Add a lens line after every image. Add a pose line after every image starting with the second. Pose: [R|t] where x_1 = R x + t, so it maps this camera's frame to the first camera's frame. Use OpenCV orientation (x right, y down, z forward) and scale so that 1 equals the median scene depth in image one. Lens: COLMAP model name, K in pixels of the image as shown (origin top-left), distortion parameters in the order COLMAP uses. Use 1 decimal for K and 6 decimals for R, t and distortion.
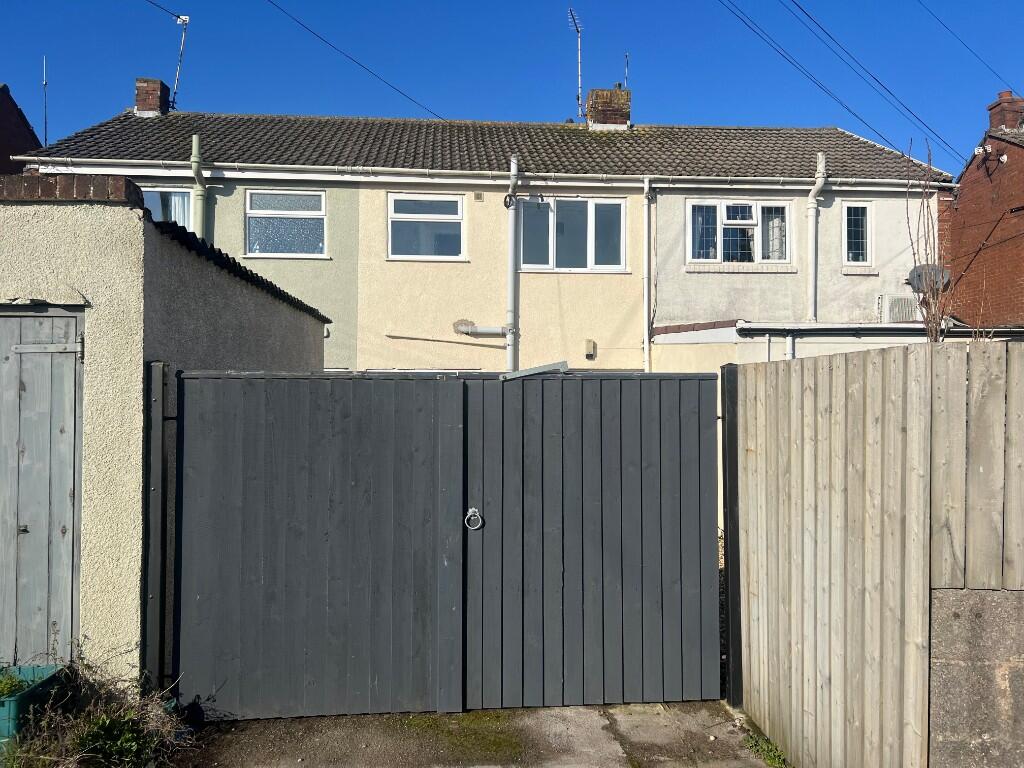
lens RADIAL K [[775.0, 0, 508.8], [0, 775.0, 390.1], [0, 0, 1]] dist [0.042999, -0.057122]
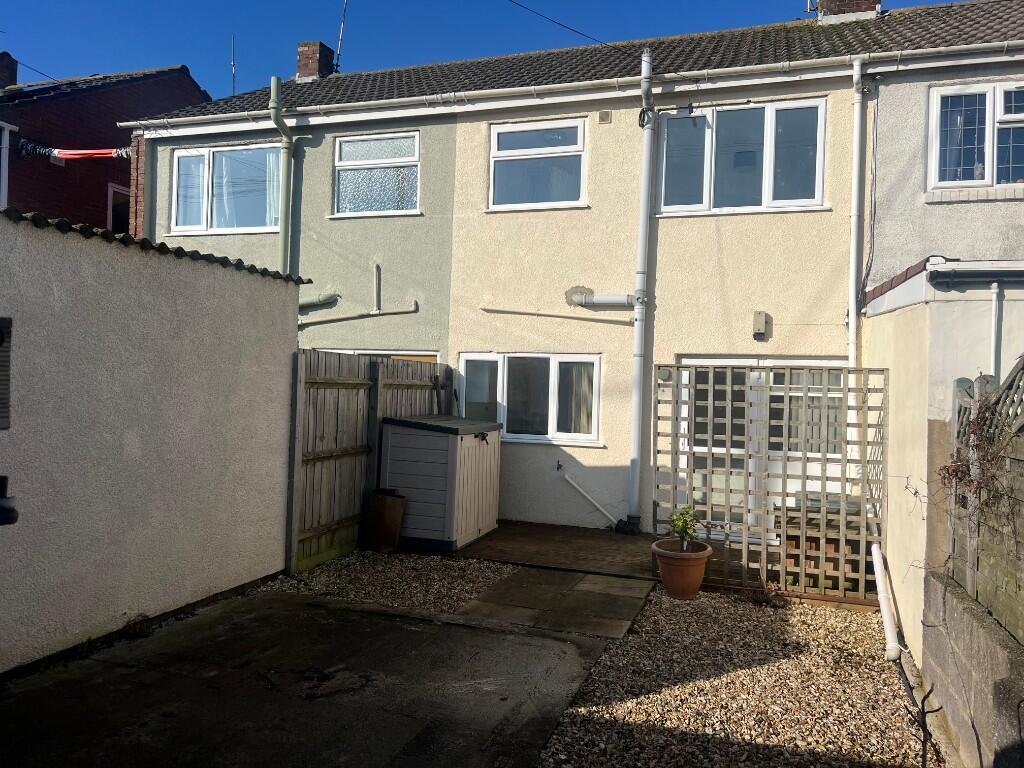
lens RADIAL K [[775.0, 0, 512.1], [0, 775.0, 381.8], [0, 0, 1]] dist [0.042999, -0.057122]
pose [[0.921177, 0.025296, -0.388322, 0.171401], [-0.025295, 0.999667, 0.005116, -0.002103], [0.388322, 0.005110, 0.921510, 0.293419]]
